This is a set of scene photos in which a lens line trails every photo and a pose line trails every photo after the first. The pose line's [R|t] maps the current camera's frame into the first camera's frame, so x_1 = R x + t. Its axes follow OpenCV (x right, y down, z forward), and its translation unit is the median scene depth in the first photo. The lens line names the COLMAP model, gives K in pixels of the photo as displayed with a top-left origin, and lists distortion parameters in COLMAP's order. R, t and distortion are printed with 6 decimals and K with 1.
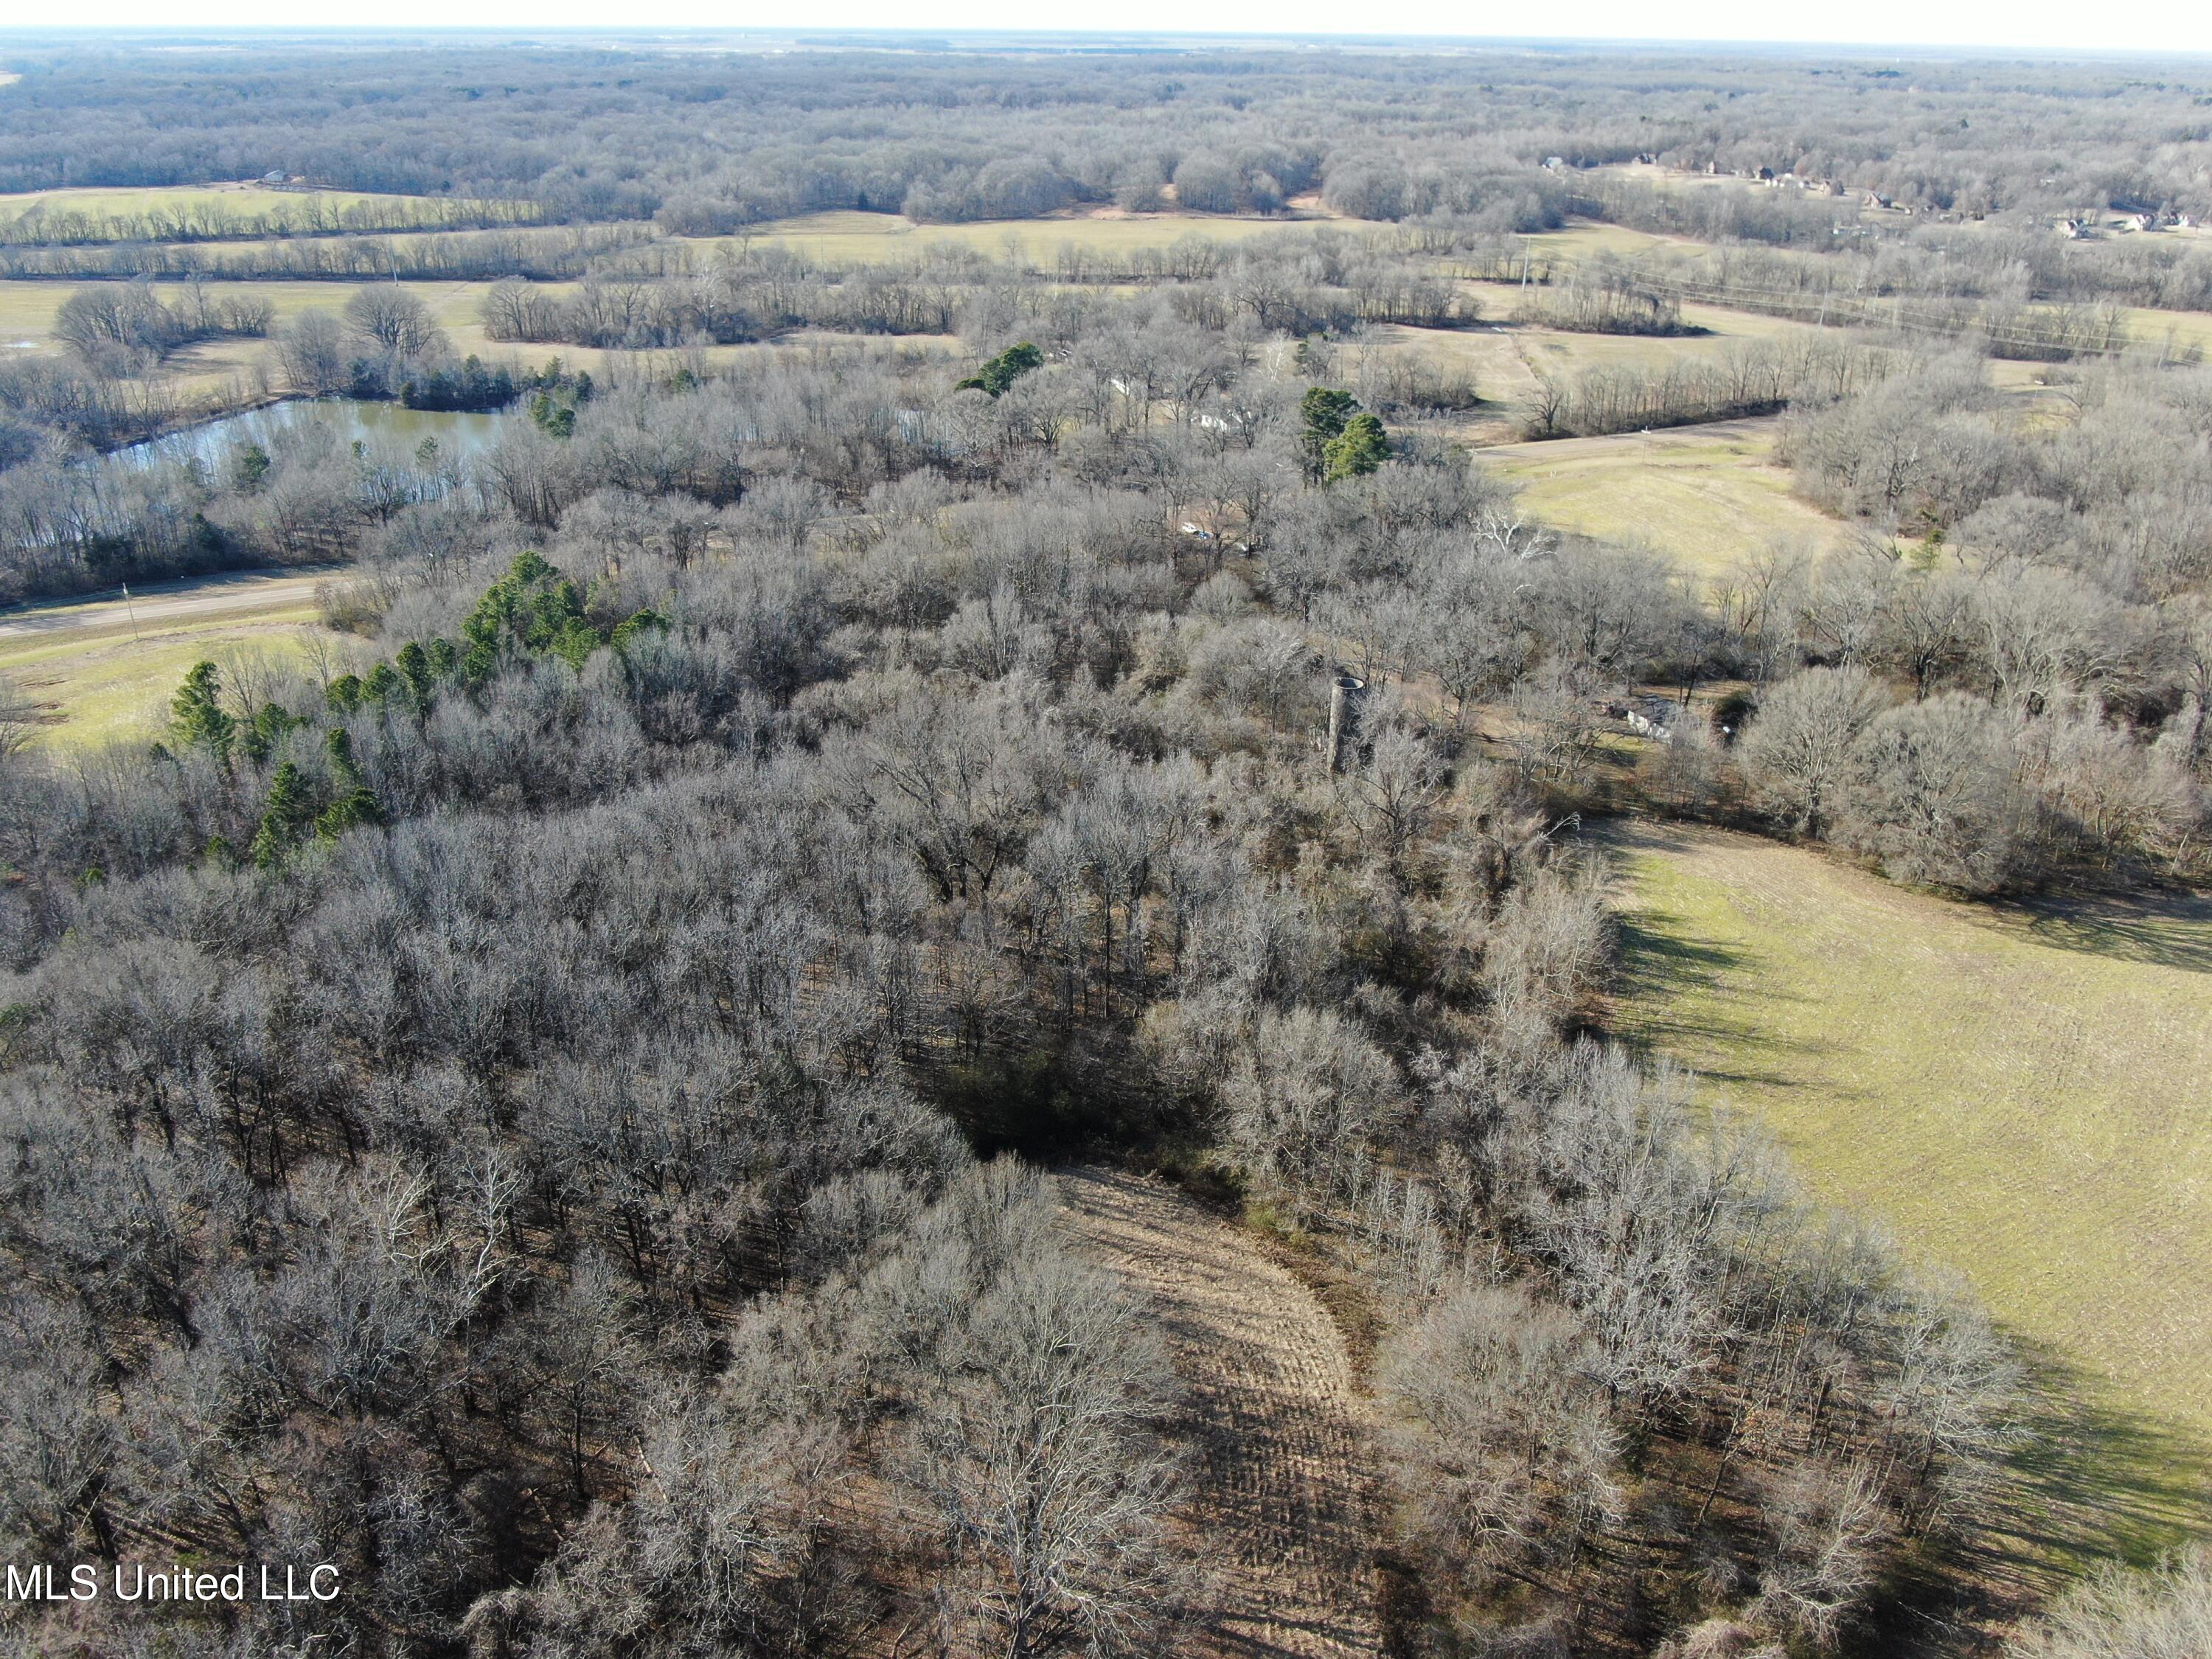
lens RADIAL K [[1734.7, 0, 1109.6], [0, 1734.7, 828.4], [0, 0, 1]] dist [-0.018470, 0.000740]
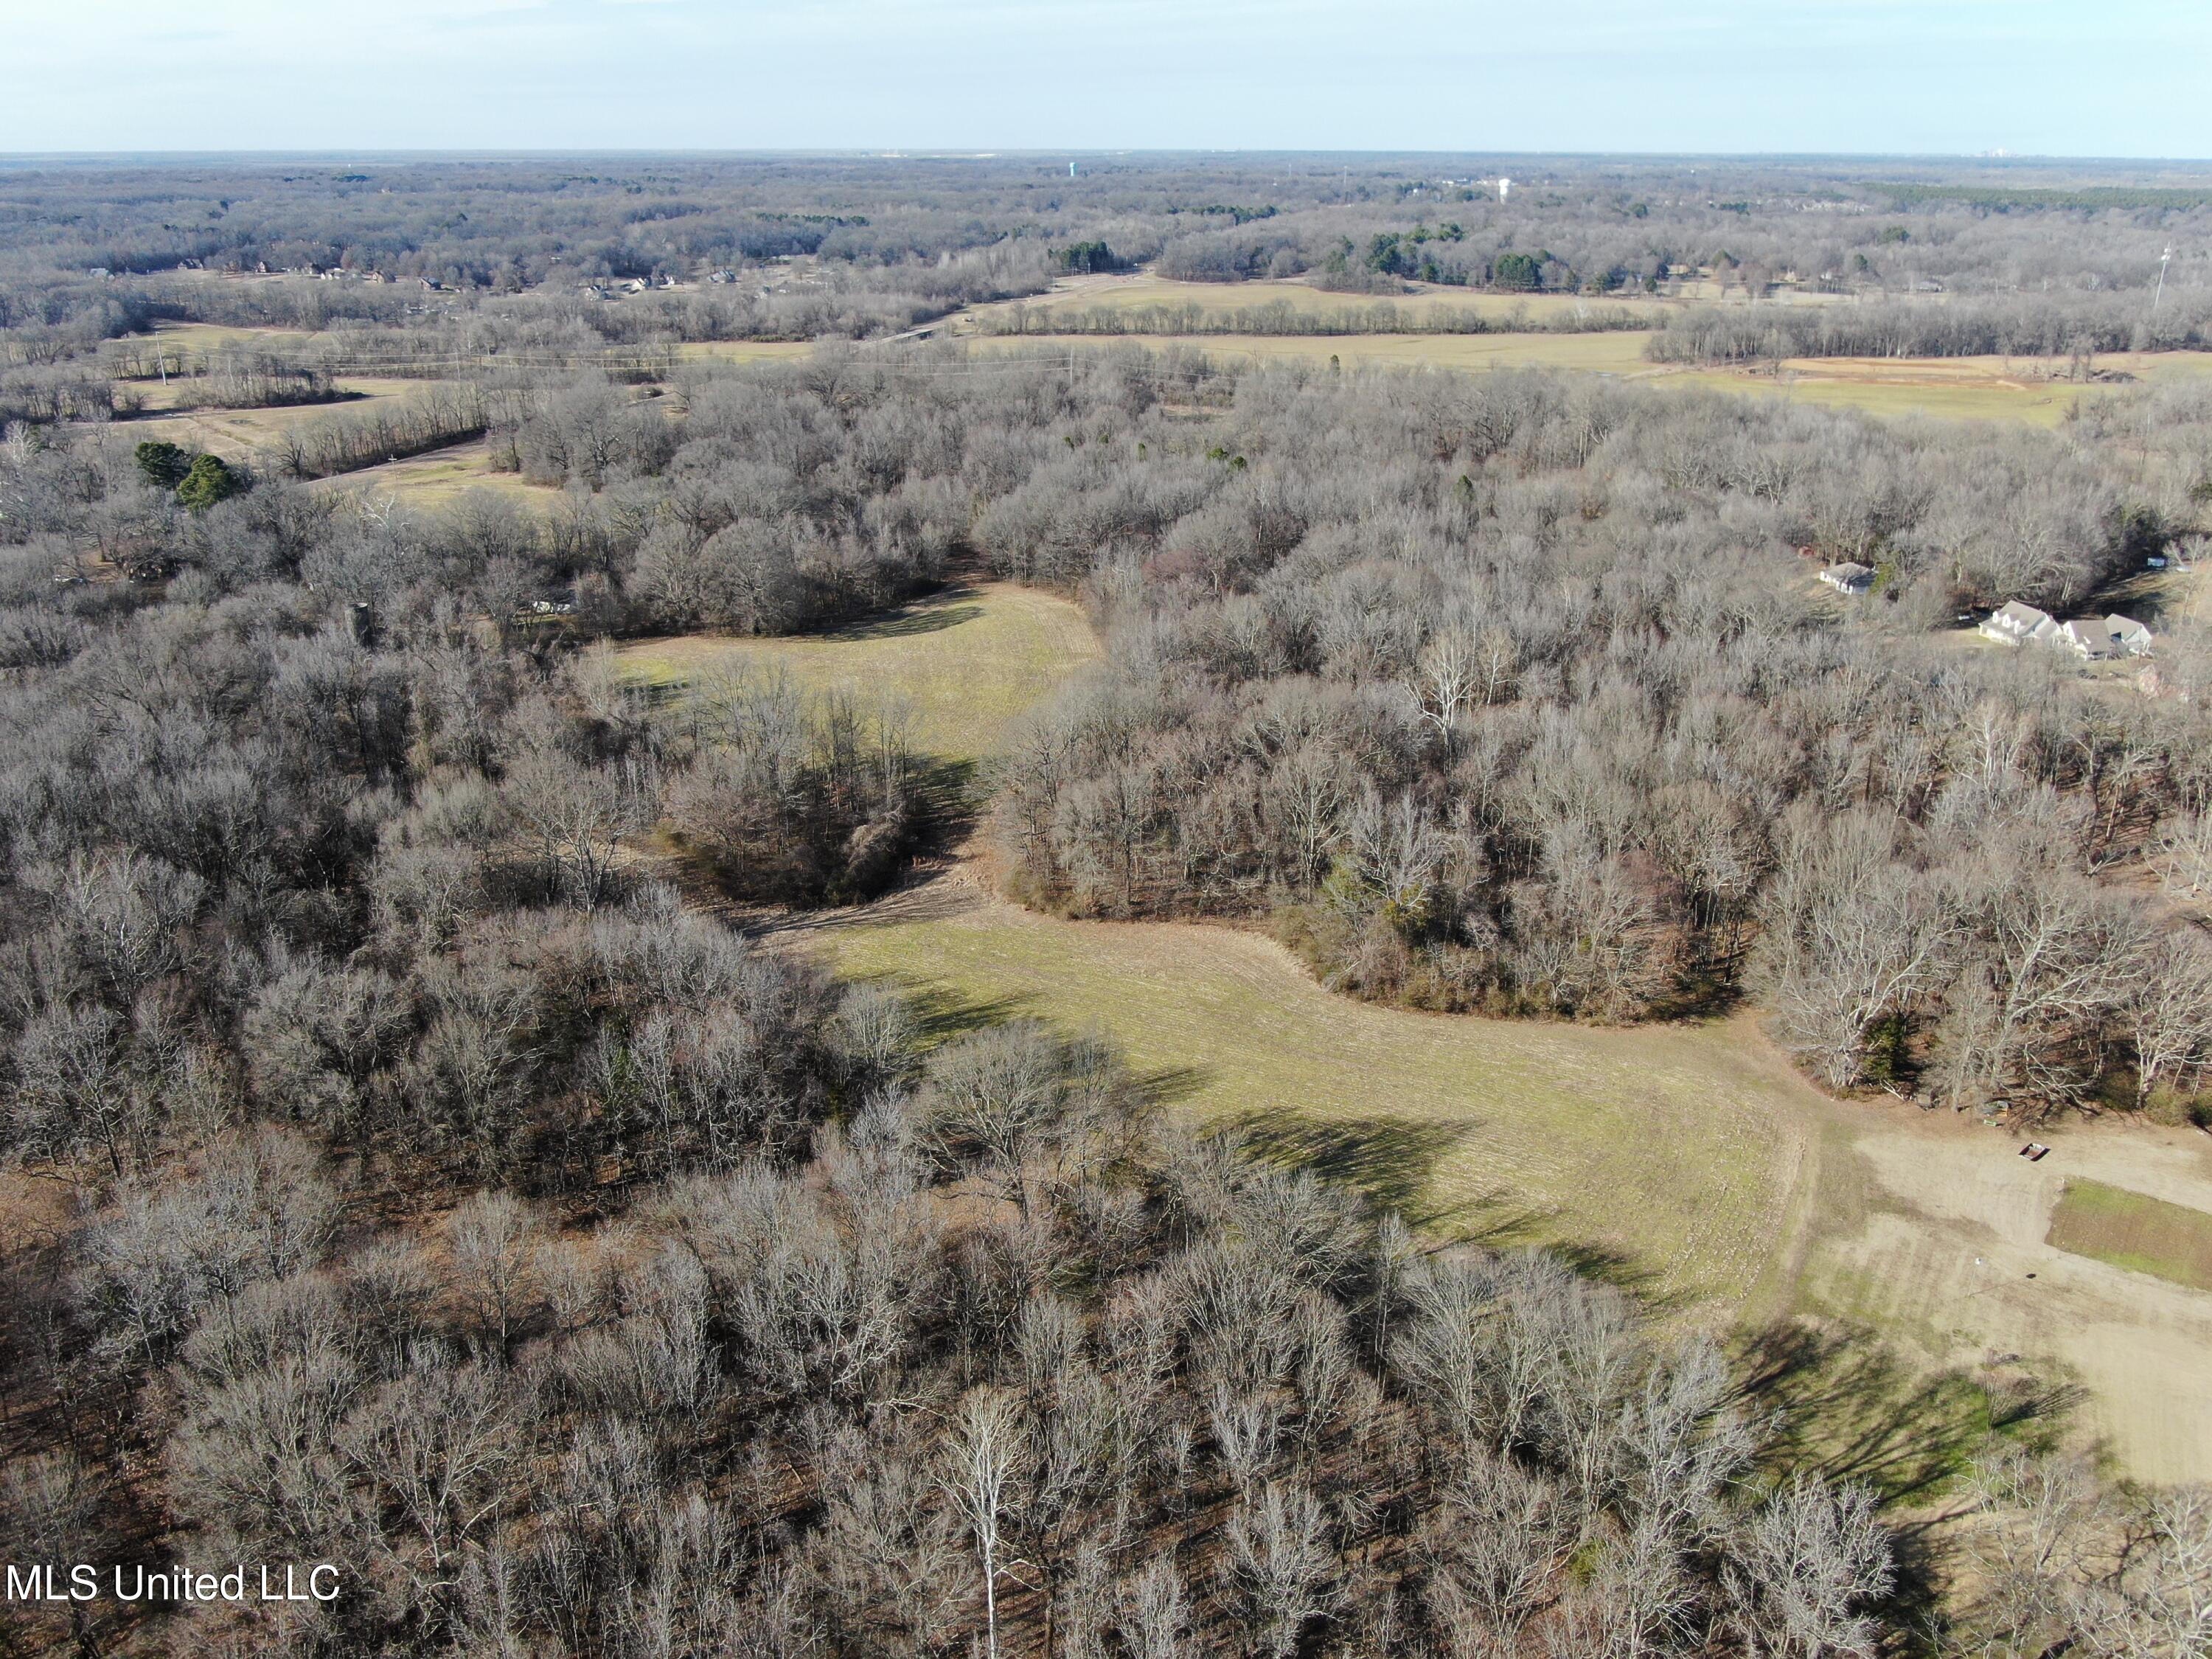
lens RADIAL K [[1726.2, 0, 1106.0], [0, 1726.2, 829.5], [0, 0, 1]] dist [-0.023027, 0.011945]
pose [[0.701188, -0.273570, 0.658404, -0.099021], [0.306501, 0.949433, 0.068077, 0.044255], [-0.643734, 0.154067, 0.749580, -0.097704]]
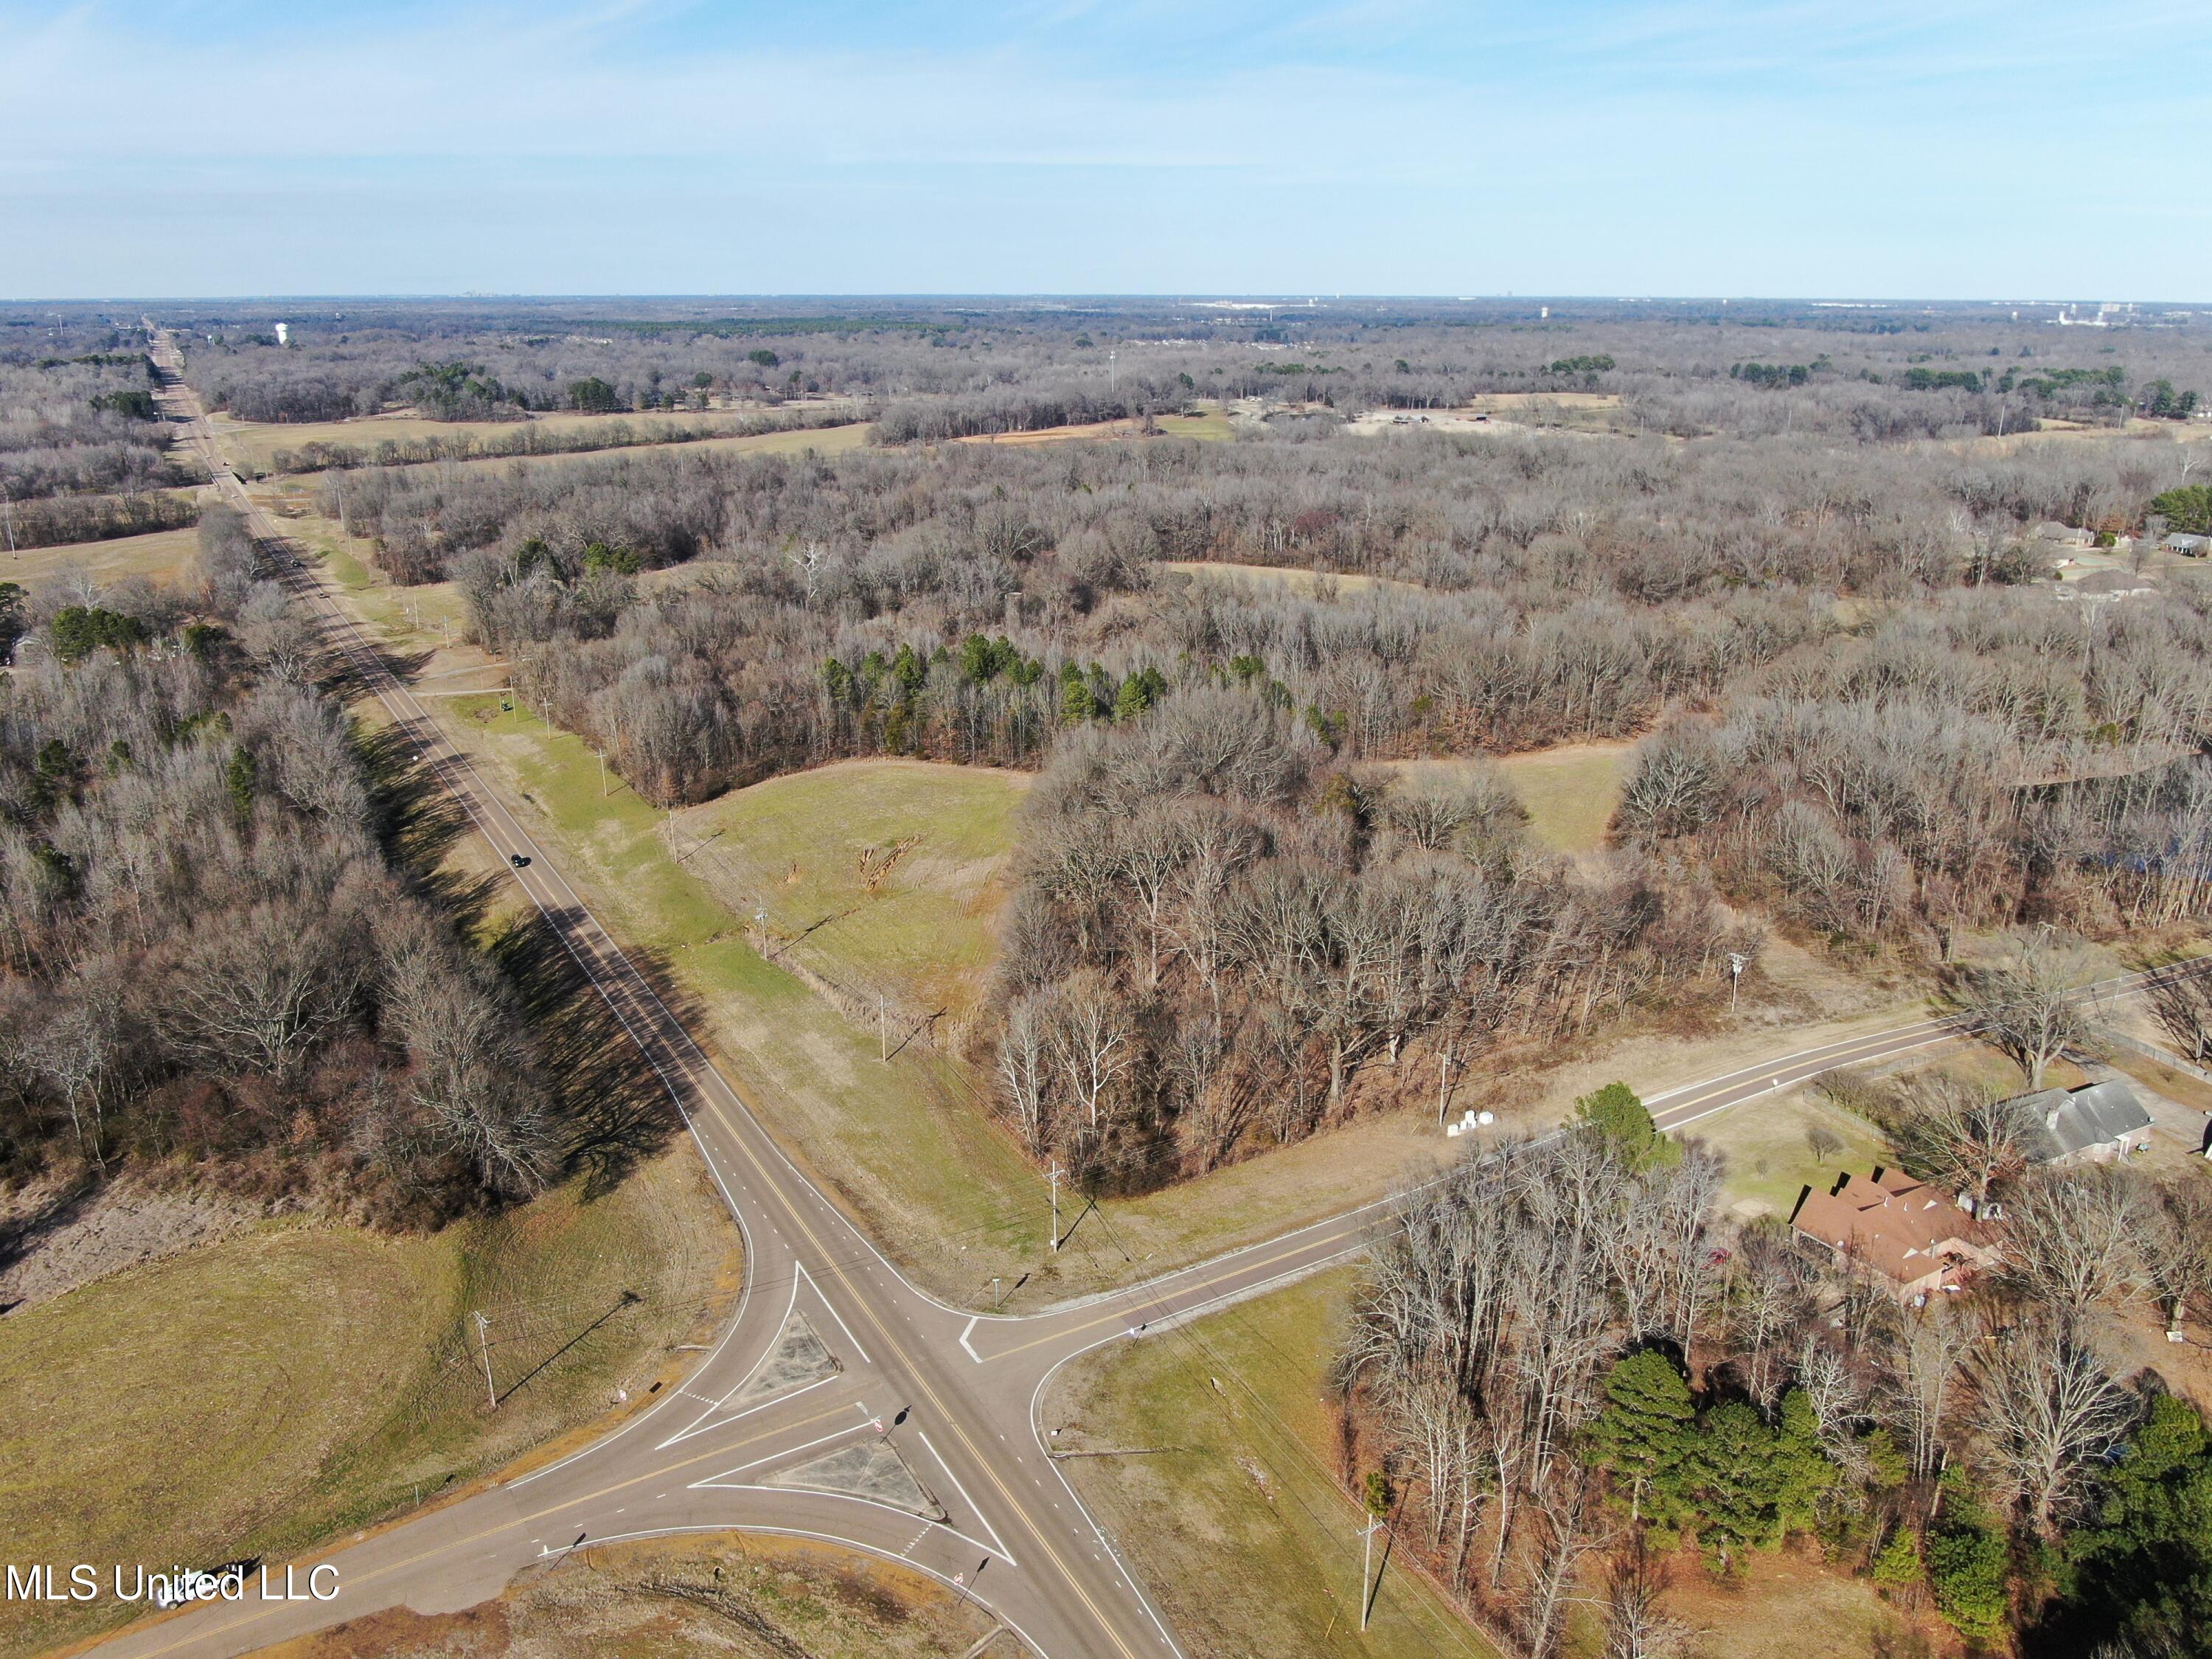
lens RADIAL K [[1734.7, 0, 1109.6], [0, 1734.7, 828.4], [0, 0, 1]] dist [-0.018470, 0.000740]
pose [[-0.029916, -0.308915, 0.950619, -0.482832], [0.421371, 0.858511, 0.292244, -0.099423], [-0.906395, 0.409306, 0.104485, 0.198102]]
